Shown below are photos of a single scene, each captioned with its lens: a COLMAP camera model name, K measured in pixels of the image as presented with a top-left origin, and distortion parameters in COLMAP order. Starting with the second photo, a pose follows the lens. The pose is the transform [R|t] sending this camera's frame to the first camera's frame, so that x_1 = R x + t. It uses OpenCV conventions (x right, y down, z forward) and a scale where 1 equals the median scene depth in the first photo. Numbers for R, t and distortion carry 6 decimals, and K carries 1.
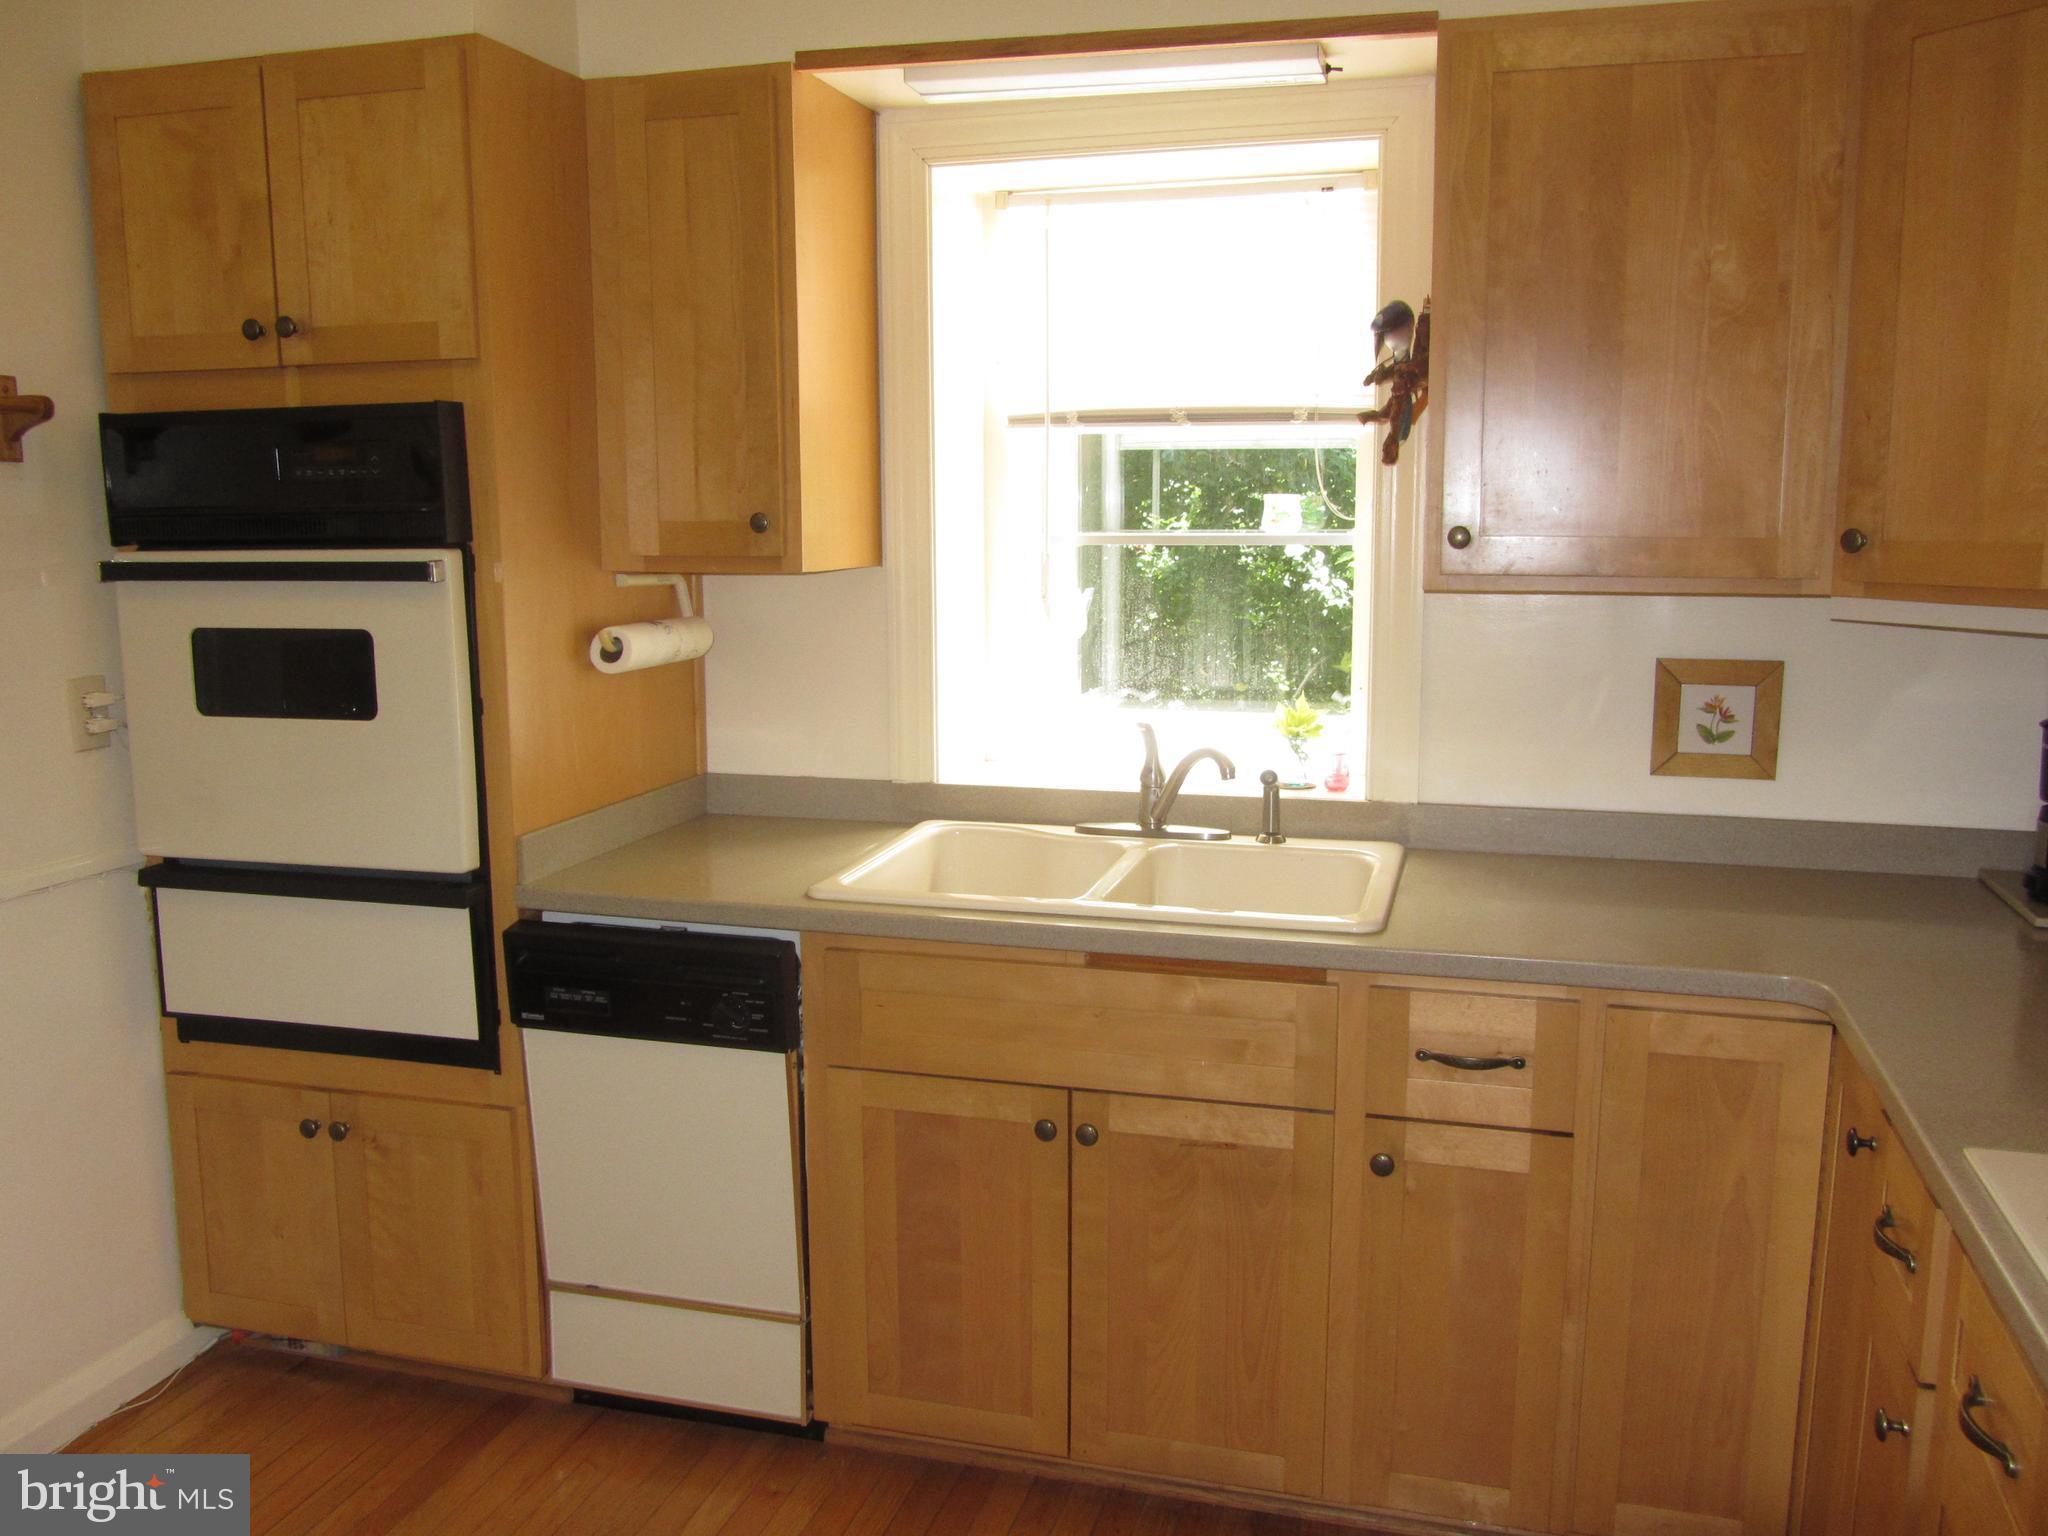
lens RADIAL K [[1694.1, 0, 1024.0], [0, 1694.1, 768.0], [0, 0, 1]] dist [-0.033627, 0.003240]
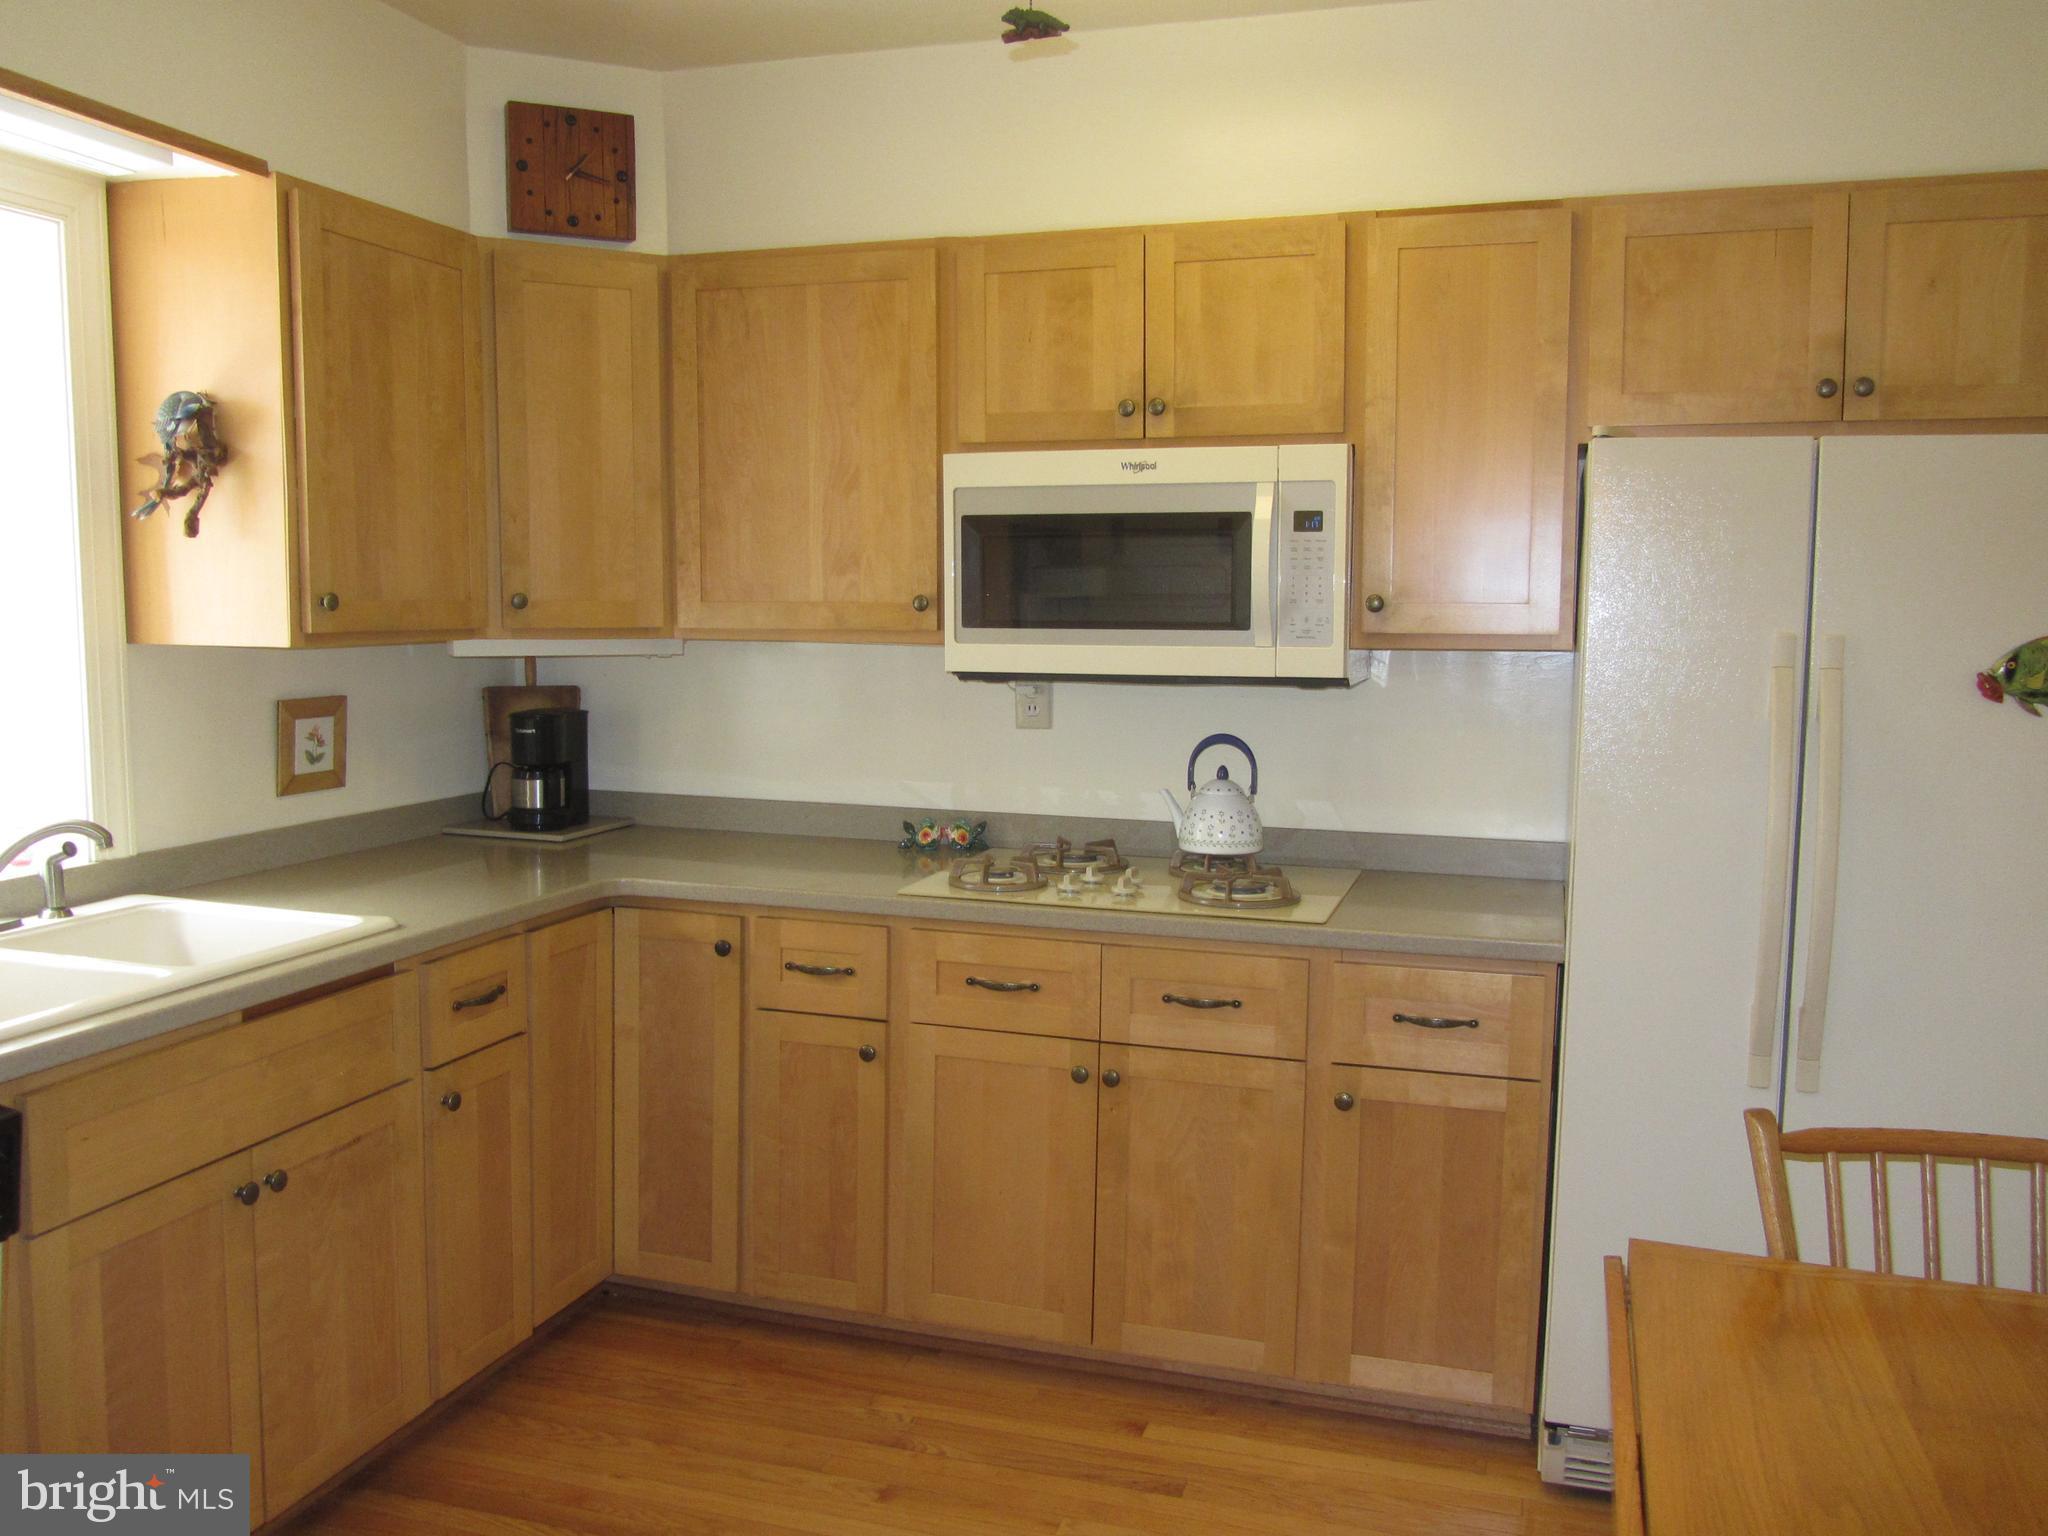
lens RADIAL K [[1694.1, 0, 1024.0], [0, 1694.1, 768.0], [0, 0, 1]] dist [-0.033627, 0.003240]
pose [[0.039236, -0.102558, 0.993953, -0.836150], [0.149834, 0.984076, 0.095624, -0.053429], [-0.987932, 0.145176, 0.053977, 0.407238]]
